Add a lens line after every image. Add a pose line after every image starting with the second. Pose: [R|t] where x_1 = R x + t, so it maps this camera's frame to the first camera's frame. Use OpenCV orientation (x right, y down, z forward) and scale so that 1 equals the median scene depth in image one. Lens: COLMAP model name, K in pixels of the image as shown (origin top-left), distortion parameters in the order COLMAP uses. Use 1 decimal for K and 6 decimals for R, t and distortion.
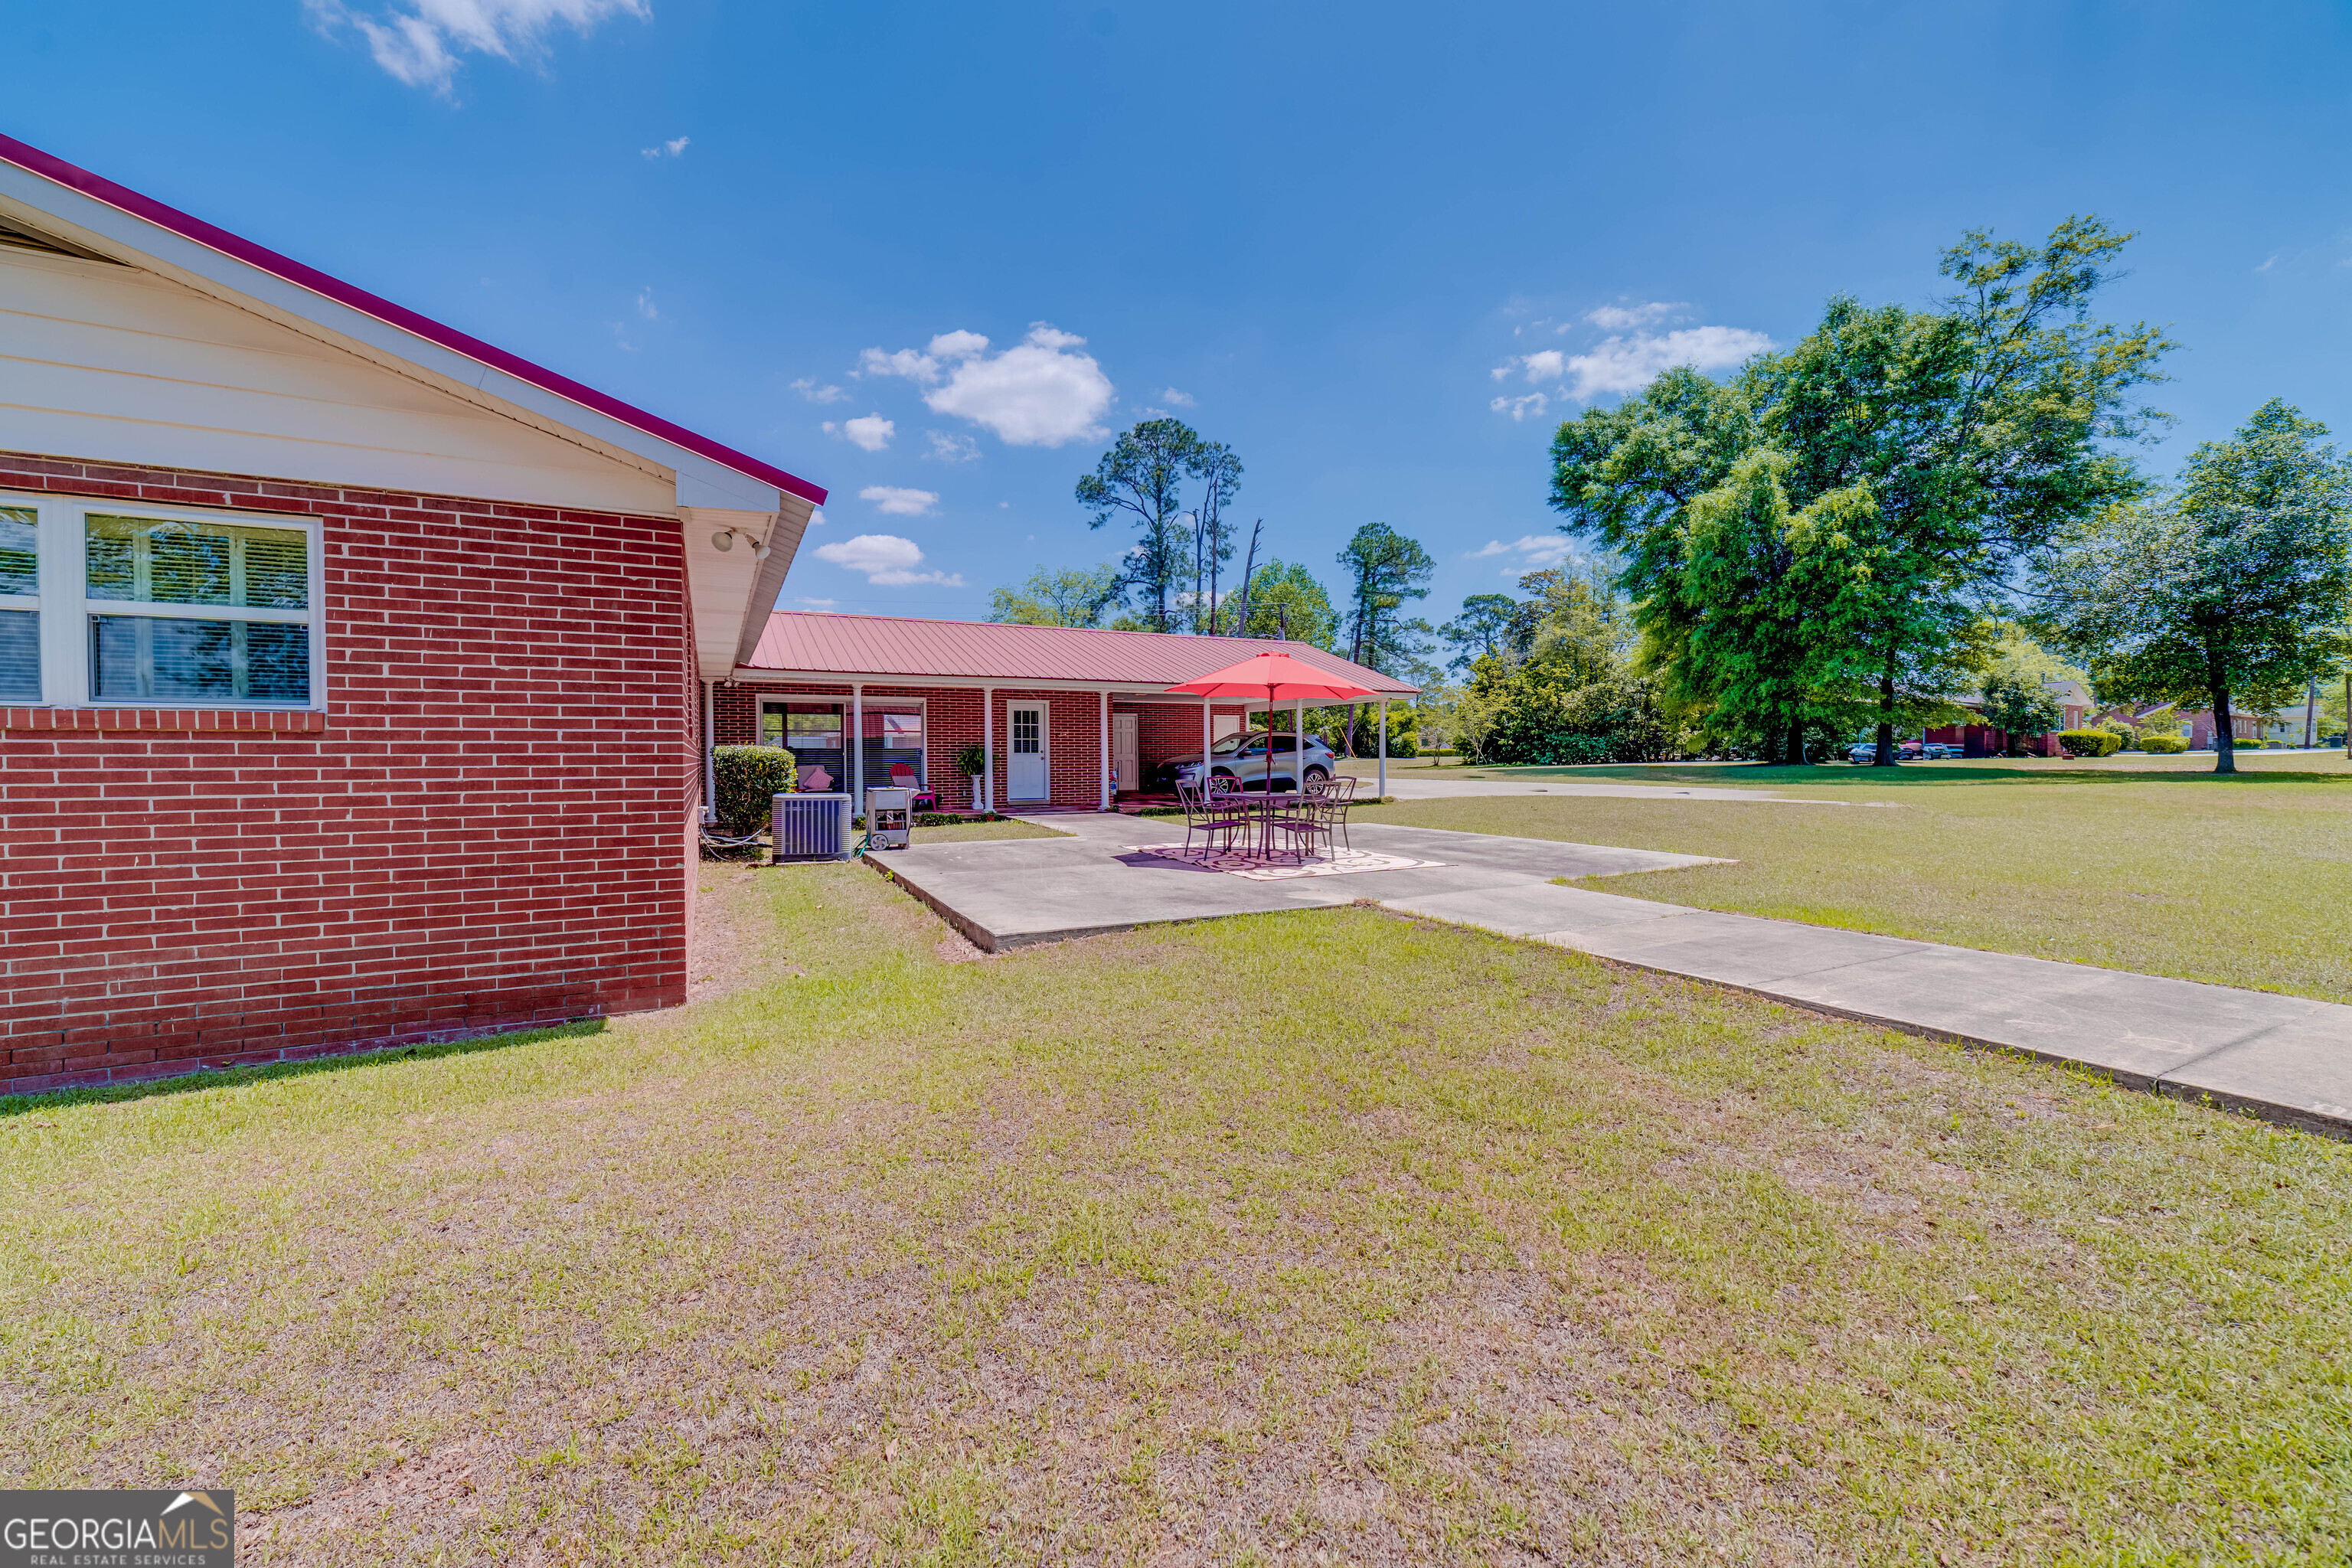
lens RADIAL K [[922.1, 0, 1168.7], [0, 922.1, 766.8], [0, 0, 1]] dist [-0.015795, 0.008993]
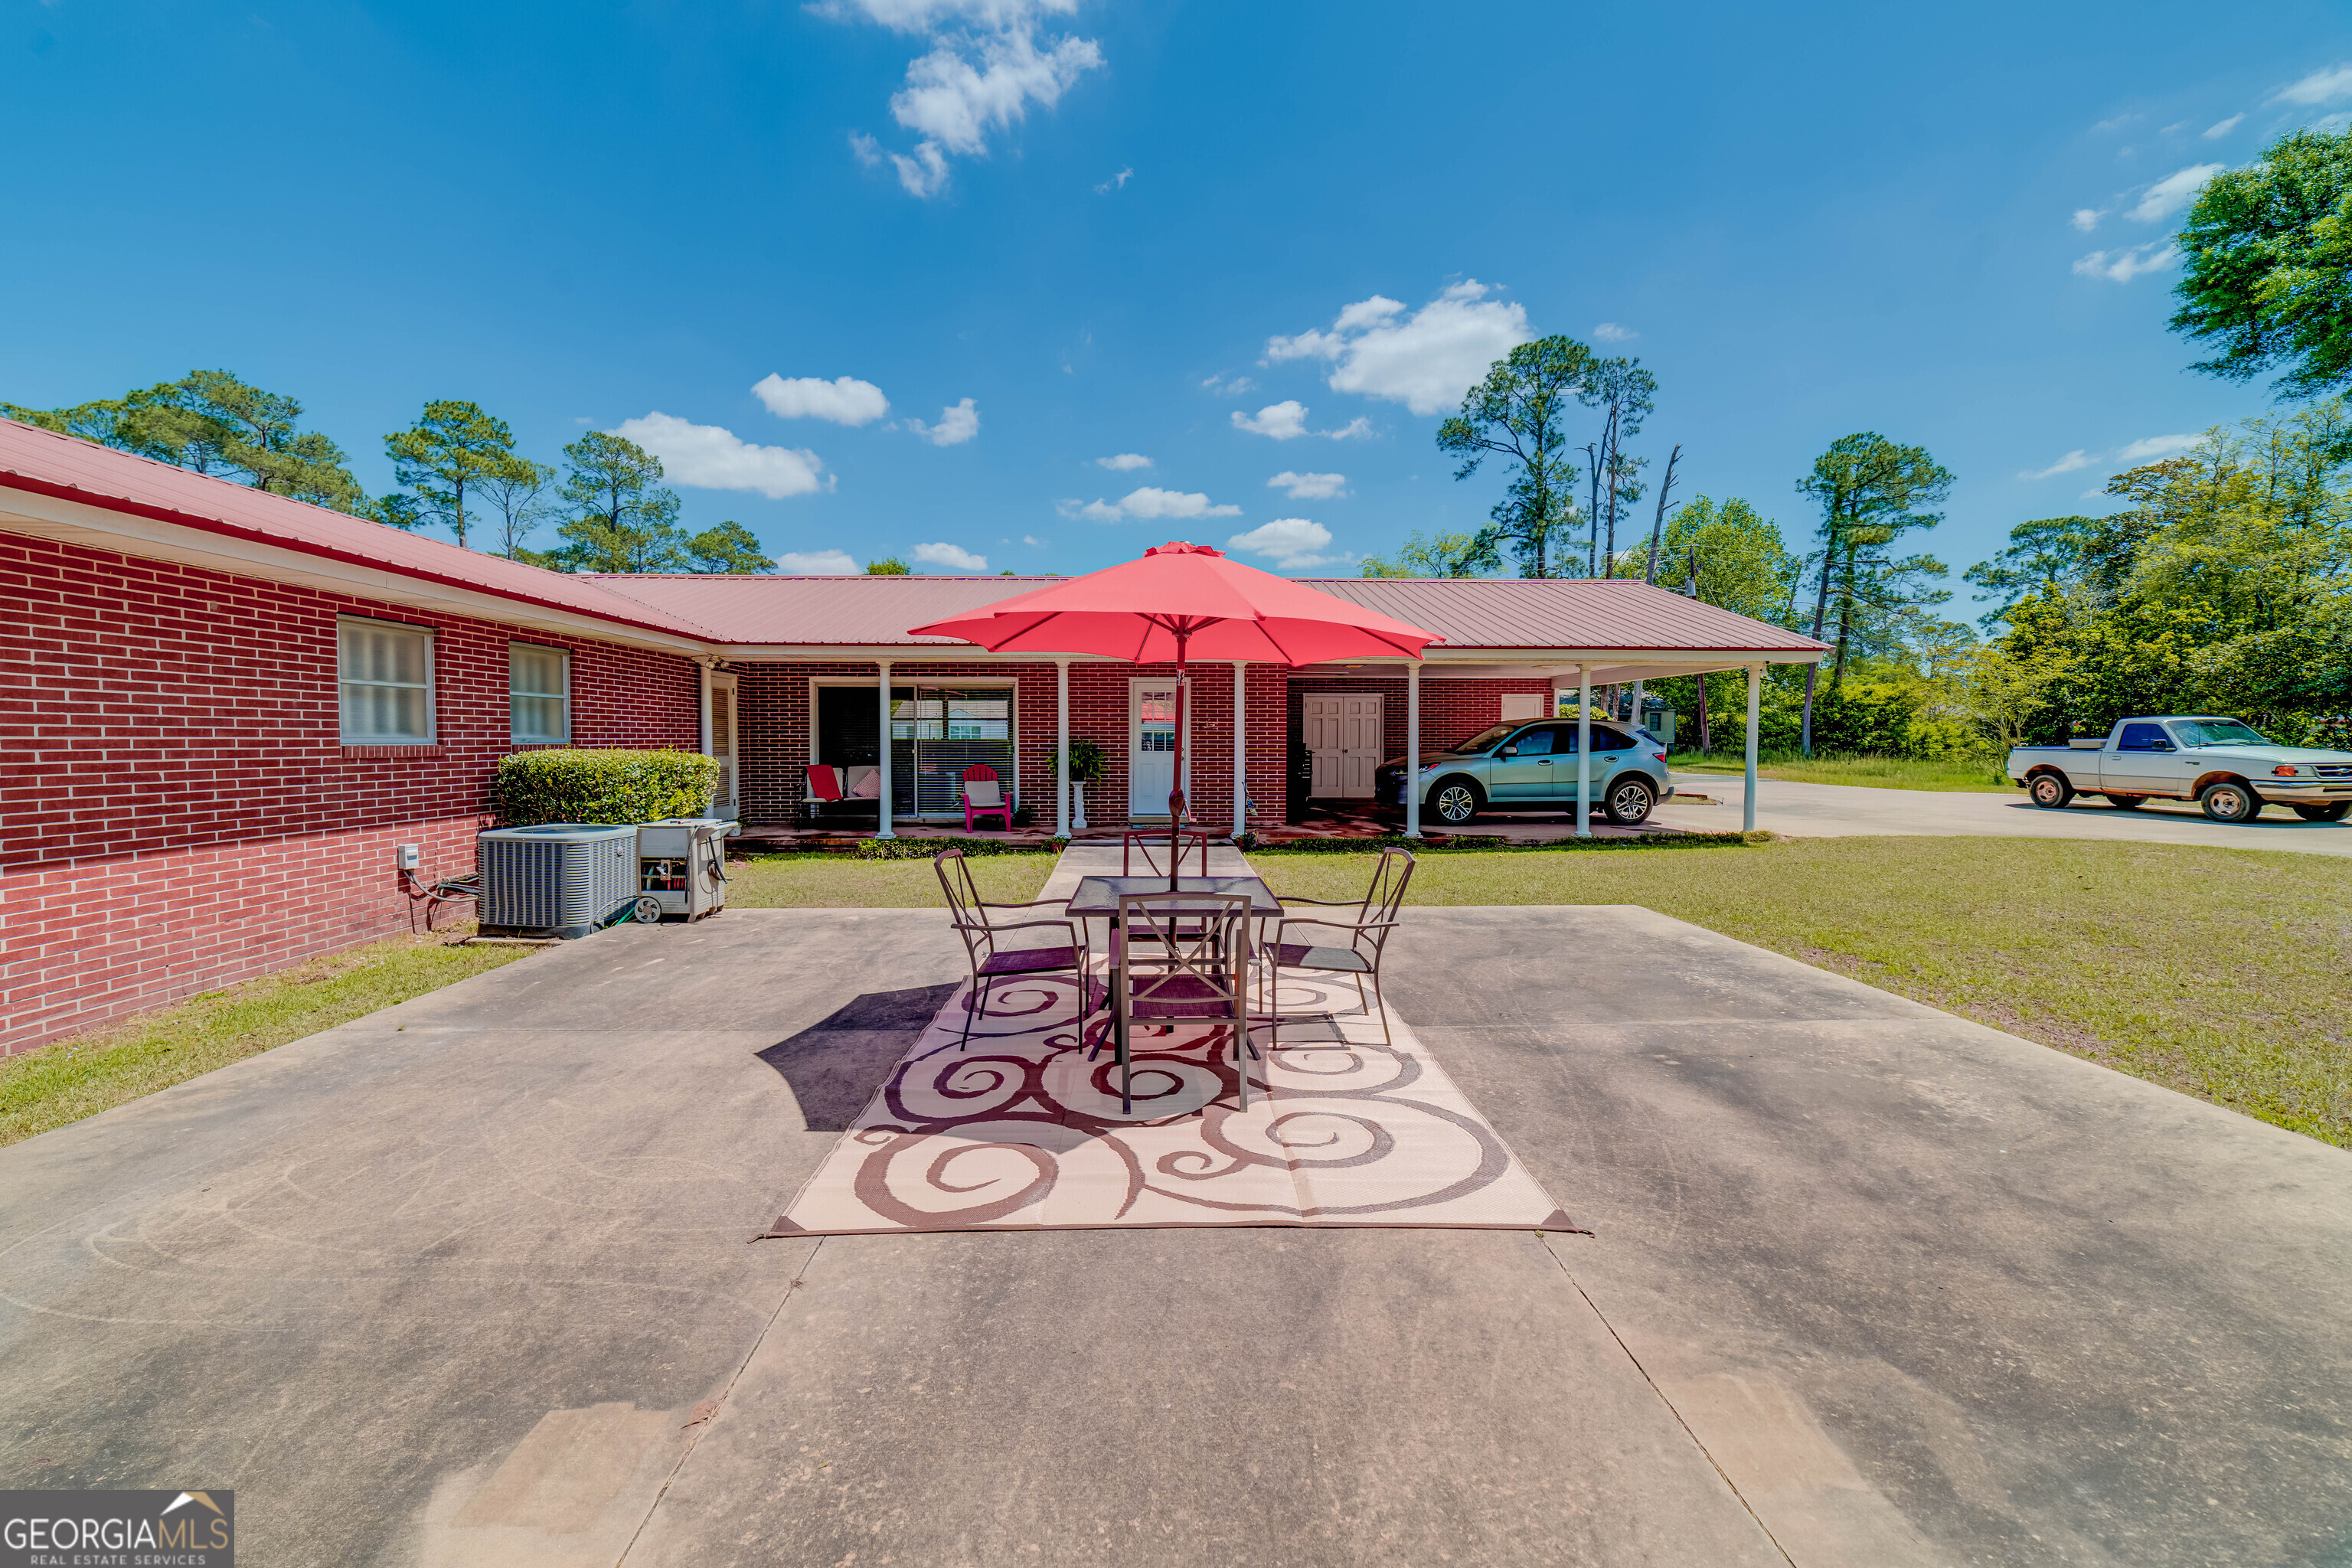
lens RADIAL K [[922.1, 0, 1168.7], [0, 922.1, 766.8], [0, 0, 1]] dist [-0.015795, 0.008993]
pose [[0.906344, 0.019474, -0.422092, 0.060228], [-0.010383, 0.999662, 0.023825, -0.007667], [0.422413, -0.017211, 0.906240, 0.134705]]
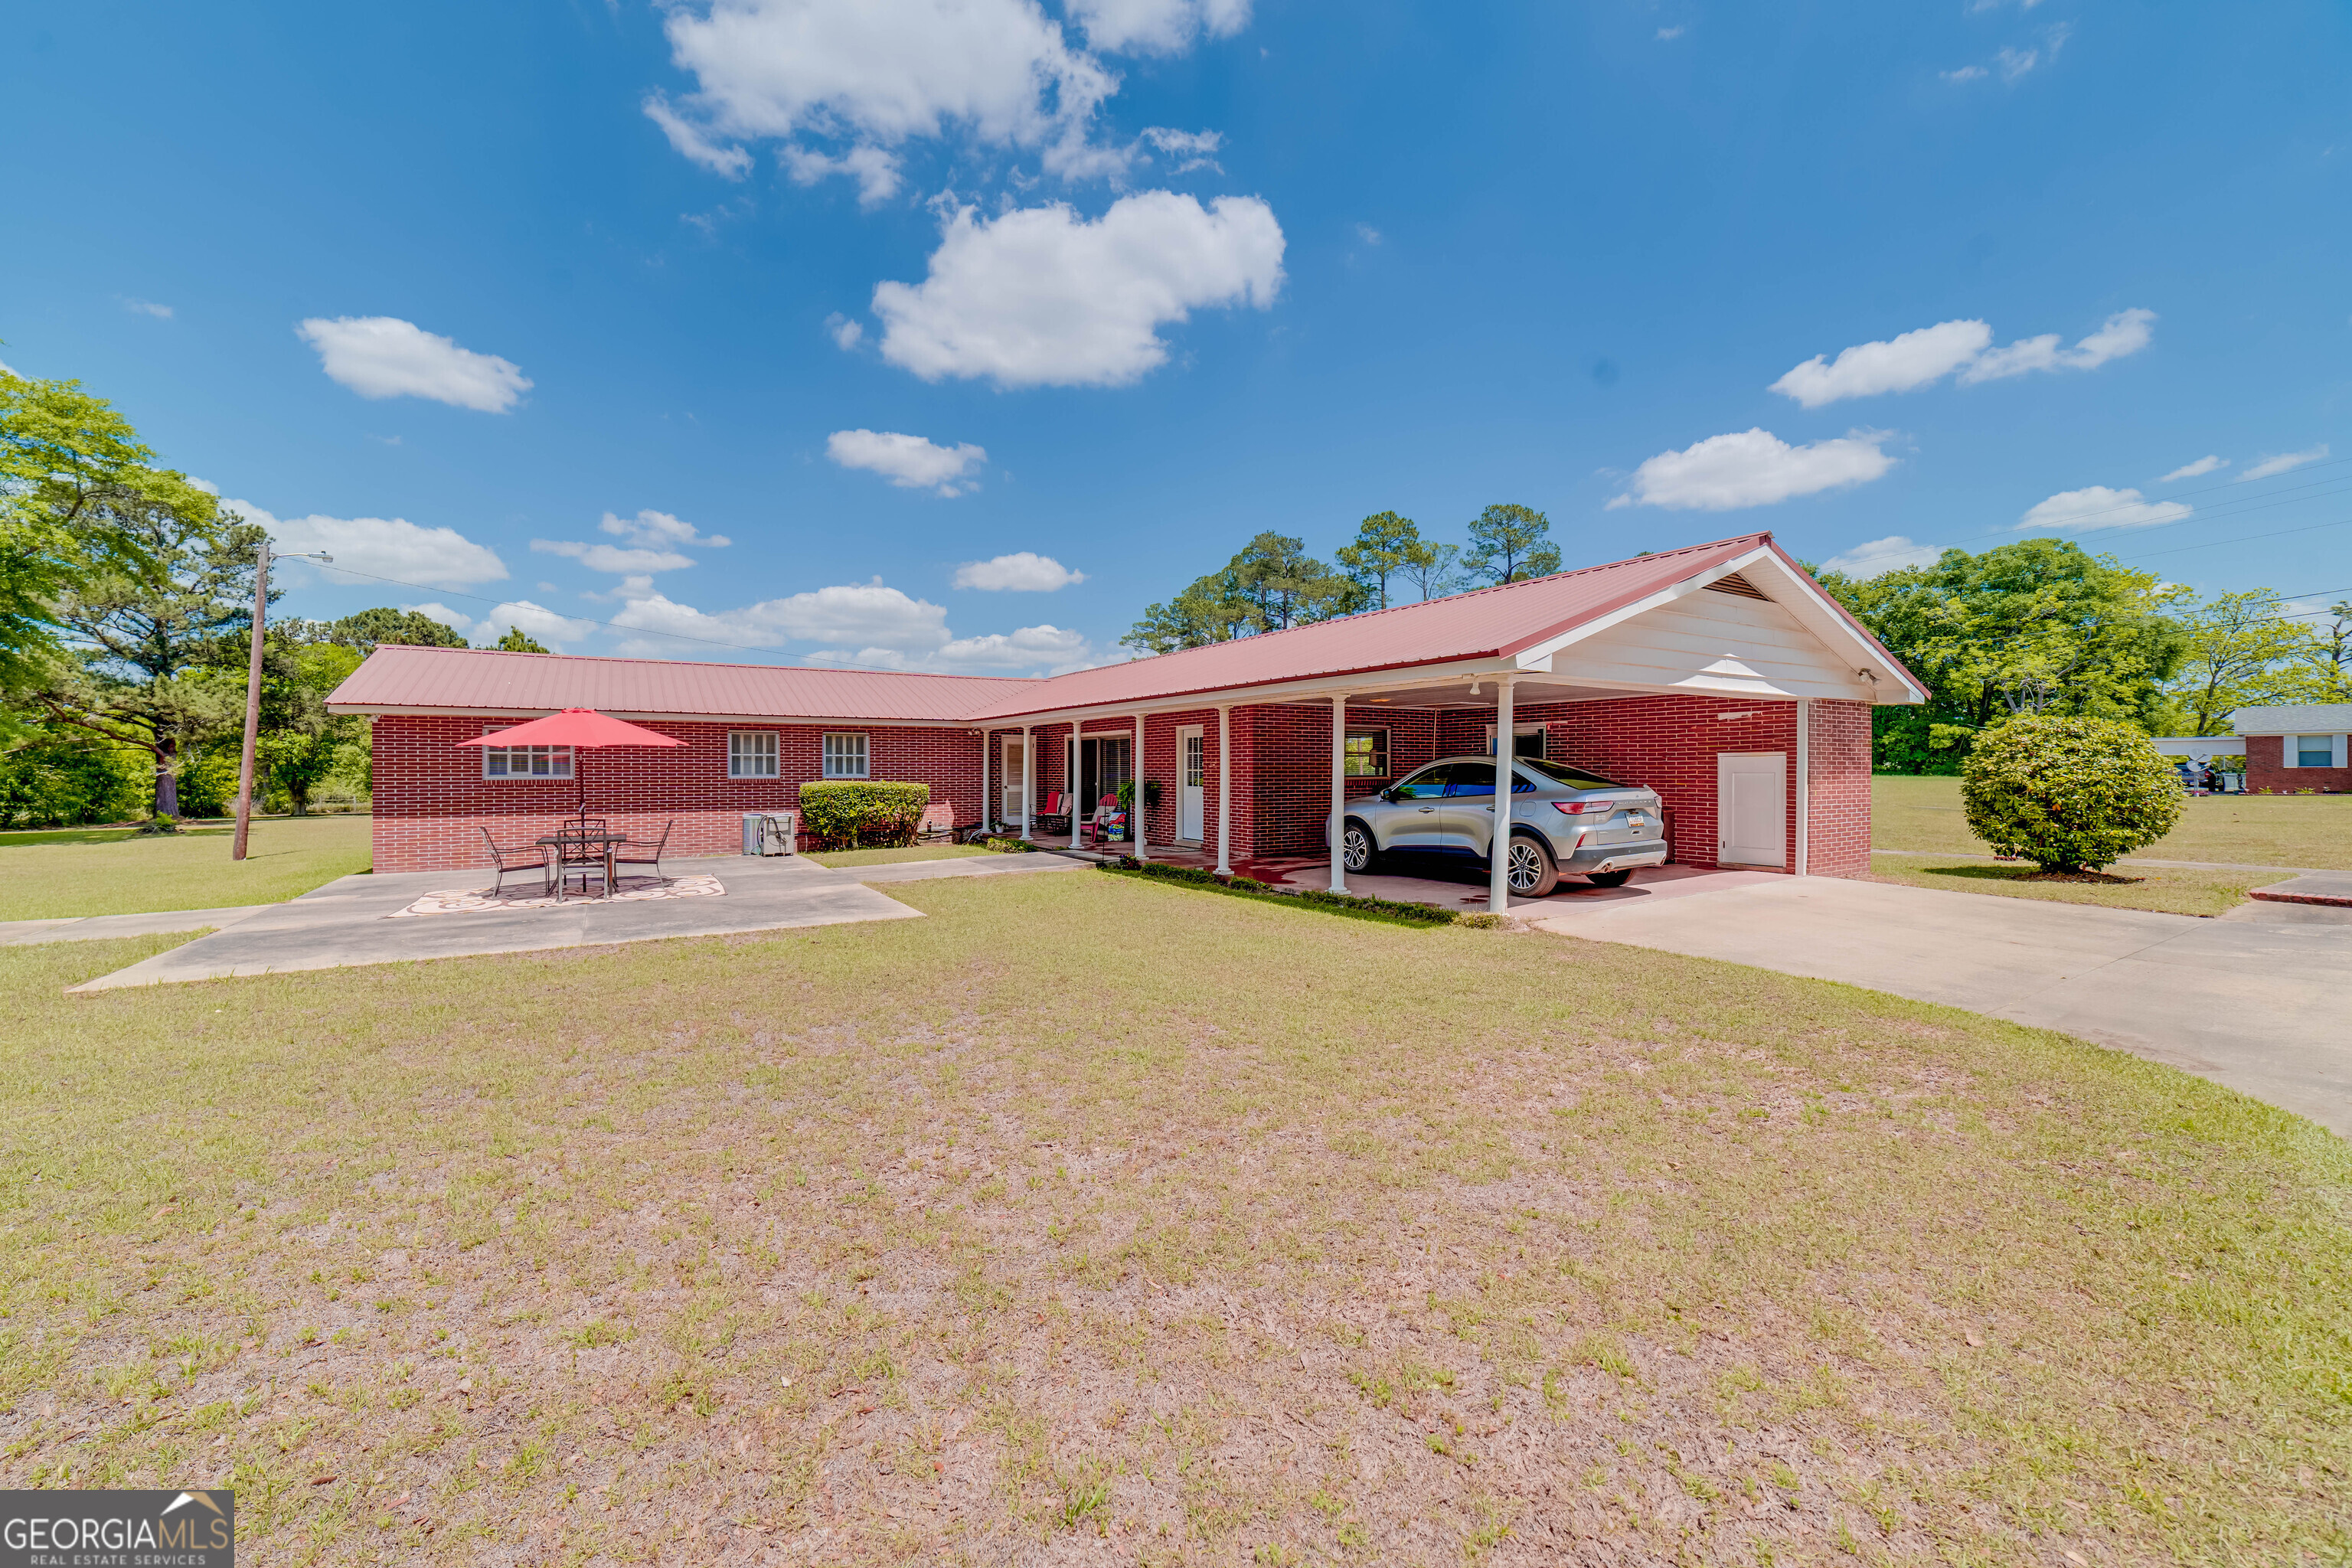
lens RADIAL K [[947.2, 0, 1140.3], [0, 947.2, 754.9], [0, 0, 1]] dist [-0.019854, 0.009545]
pose [[0.062431, -0.011691, -0.997981, 0.277446], [-0.010754, 0.999865, -0.012386, -0.012971], [0.997991, 0.011506, 0.062297, 0.343049]]
